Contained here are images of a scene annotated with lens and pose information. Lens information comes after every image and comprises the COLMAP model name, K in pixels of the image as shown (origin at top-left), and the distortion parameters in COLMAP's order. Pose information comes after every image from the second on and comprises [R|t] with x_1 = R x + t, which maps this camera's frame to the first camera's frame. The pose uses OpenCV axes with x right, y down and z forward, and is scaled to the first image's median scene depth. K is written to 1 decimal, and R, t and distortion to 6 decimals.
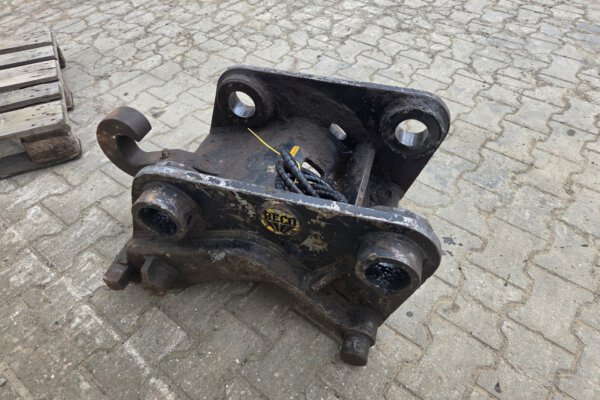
lens RADIAL K [[410.2, 0, 306.6], [0, 410.2, 199.7], [0, 0, 1]] dist [0.060453, -0.051541]
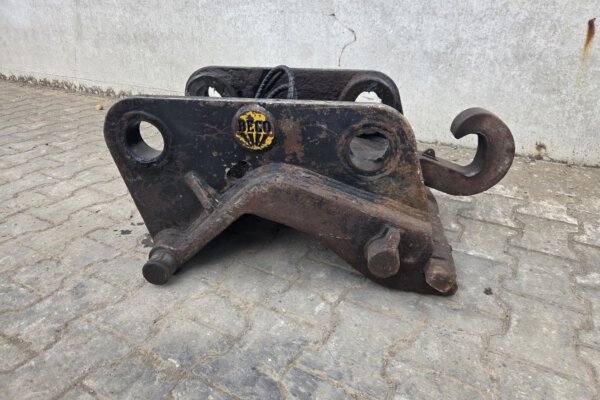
lens RADIAL K [[410.2, 0, 306.6], [0, 410.2, 199.7], [0, 0, 1]] dist [0.060453, -0.051541]
pose [[-0.989872, 0.062205, -0.127609, 0.060401], [-0.100135, 0.331228, 0.938222, -1.025381], [0.100629, 0.941498, -0.321644, 1.522915]]
